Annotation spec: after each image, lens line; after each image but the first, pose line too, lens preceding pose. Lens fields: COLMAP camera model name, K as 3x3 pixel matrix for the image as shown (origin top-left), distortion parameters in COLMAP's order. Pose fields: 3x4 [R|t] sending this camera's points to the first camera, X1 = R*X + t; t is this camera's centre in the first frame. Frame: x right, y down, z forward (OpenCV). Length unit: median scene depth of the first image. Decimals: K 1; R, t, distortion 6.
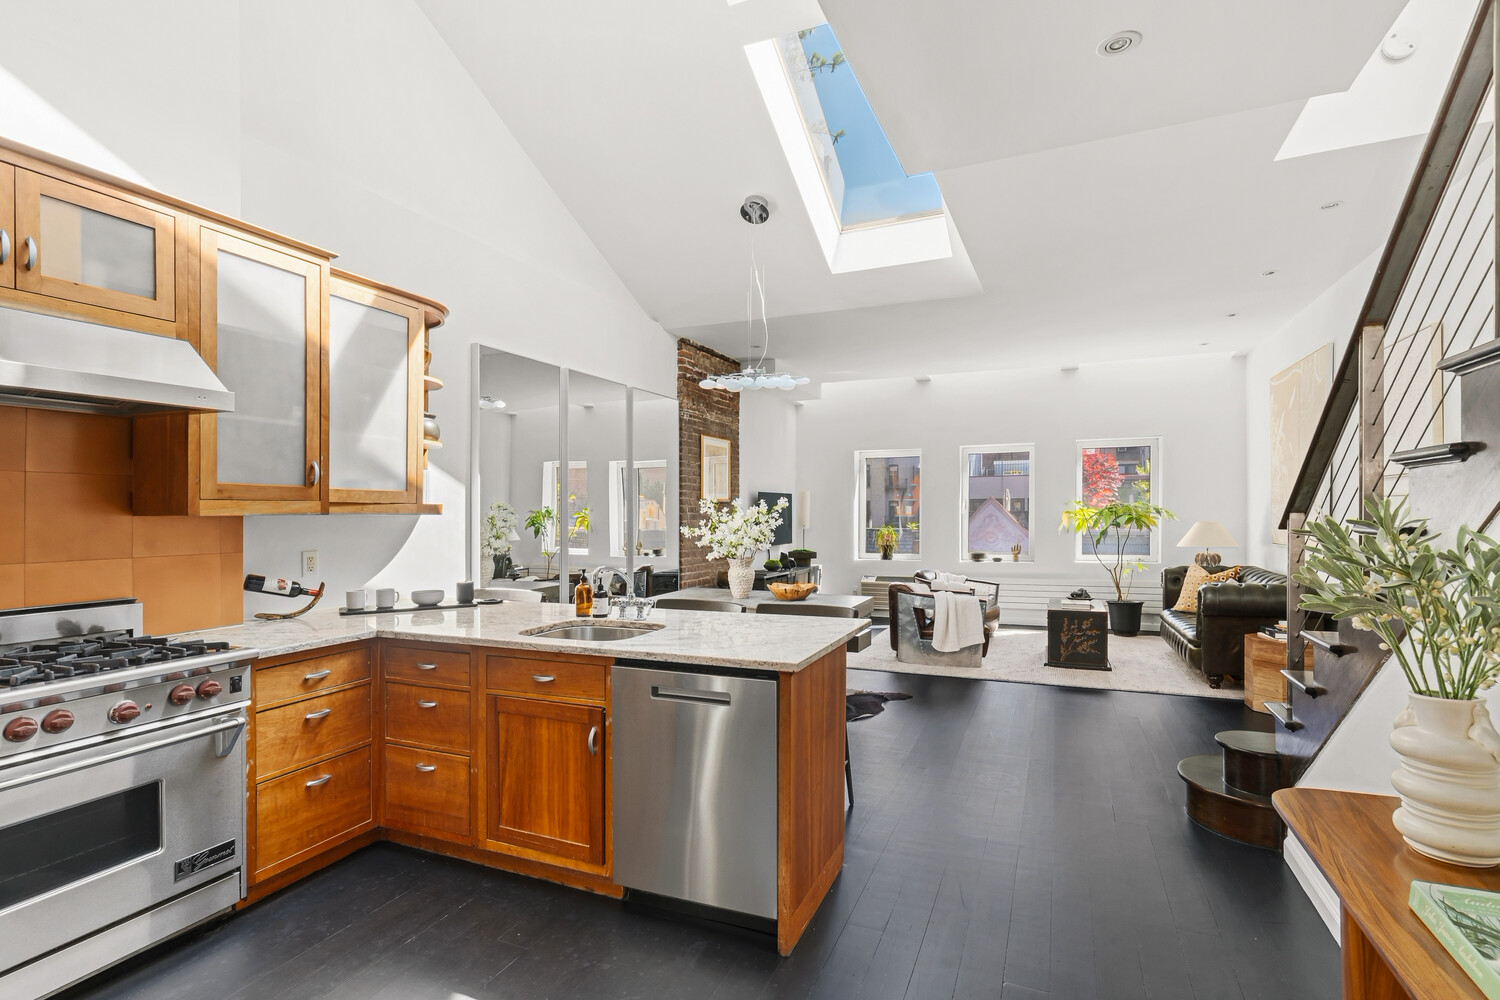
lens RADIAL K [[734.6, 0, 750.0], [0, 734.6, 500.0], [0, 0, 1]] dist [0.001232, 0.000262]
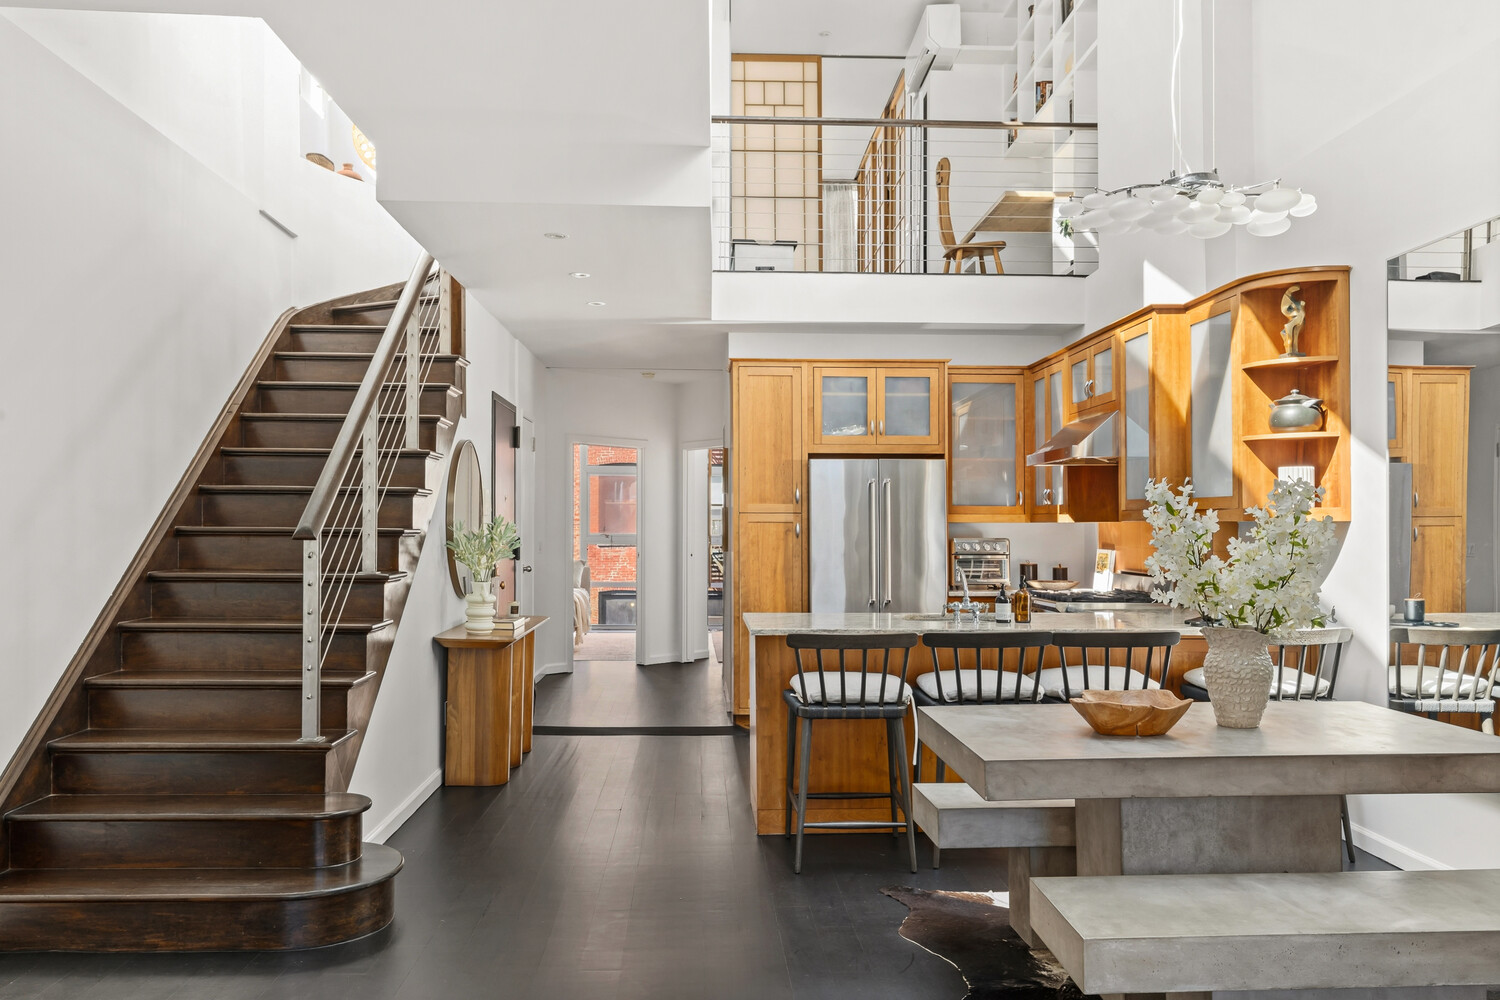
lens RADIAL K [[1180.4, 0, 750.0], [0, 1180.4, 500.0], [0, 0, 1]] dist [0.005450, 0.001162]
pose [[-0.904655, -0.001247, -0.426143, 0.943026], [0.012498, 0.999488, -0.029457, 0.036254], [0.425961, -0.031975, -0.904176, 2.742095]]
